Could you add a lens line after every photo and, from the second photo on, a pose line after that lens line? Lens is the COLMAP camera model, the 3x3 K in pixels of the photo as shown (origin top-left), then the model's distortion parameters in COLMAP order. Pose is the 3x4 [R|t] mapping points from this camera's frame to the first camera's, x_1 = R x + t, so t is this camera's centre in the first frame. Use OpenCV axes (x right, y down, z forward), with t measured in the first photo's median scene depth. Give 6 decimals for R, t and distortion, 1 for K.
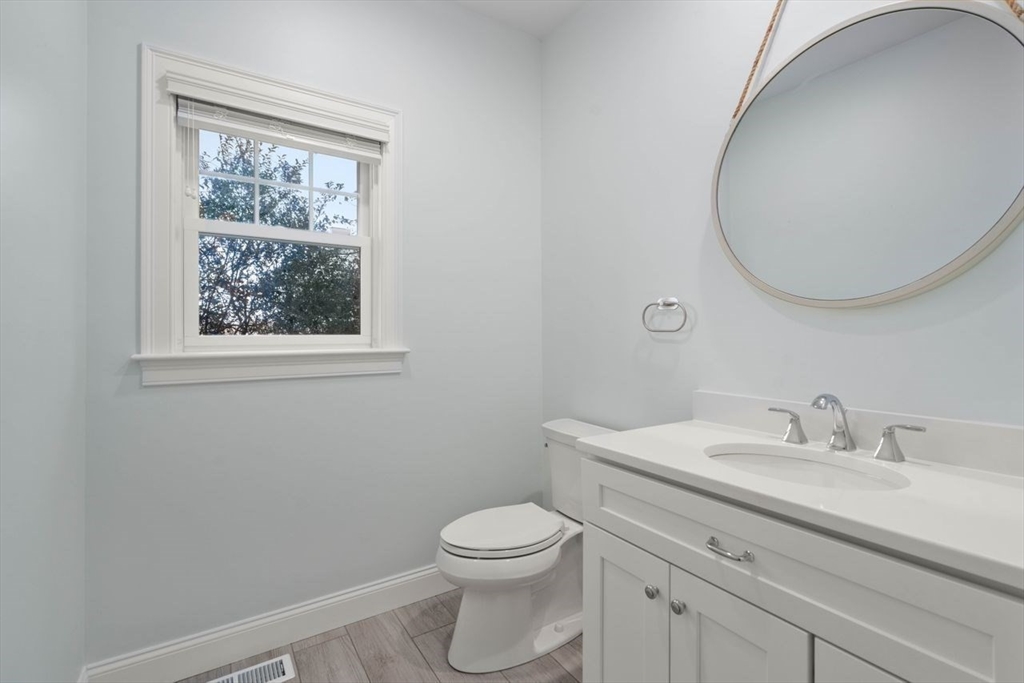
lens RADIAL K [[465.4, 0, 508.1], [0, 465.4, 342.9], [0, 0, 1]] dist [0.001629, 0.000731]
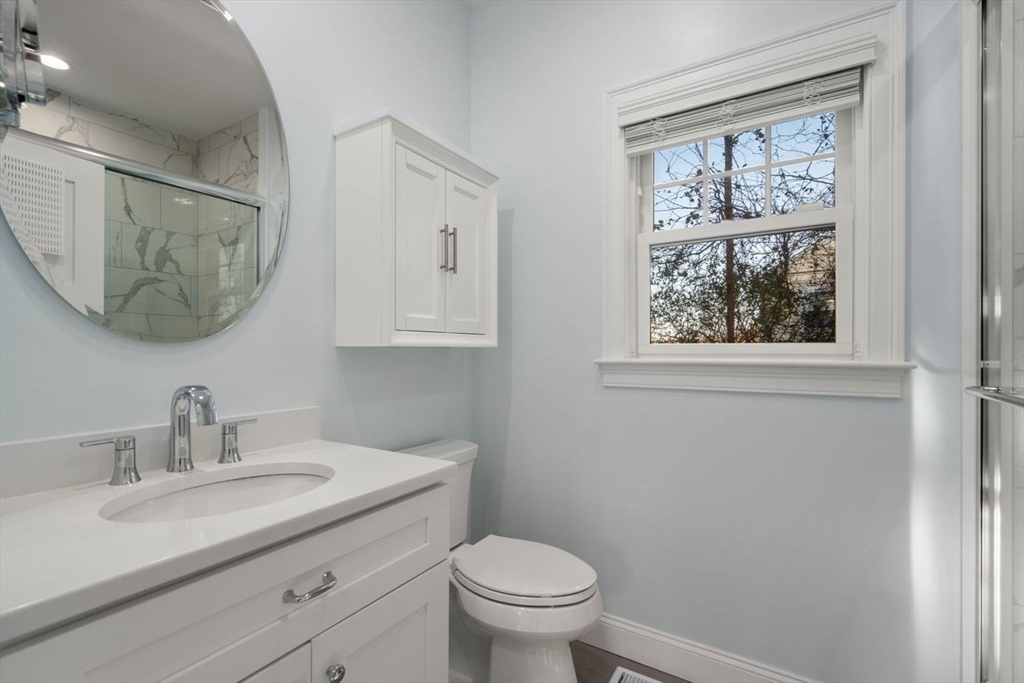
lens RADIAL K [[465.4, 0, 508.1], [0, 465.4, 342.9], [0, 0, 1]] dist [0.001629, 0.000731]
pose [[0.424634, -0.001722, -0.905364, 0.159604], [-0.014292, 0.999861, -0.008605, -0.003461], [0.905252, 0.016593, 0.424550, 0.208006]]
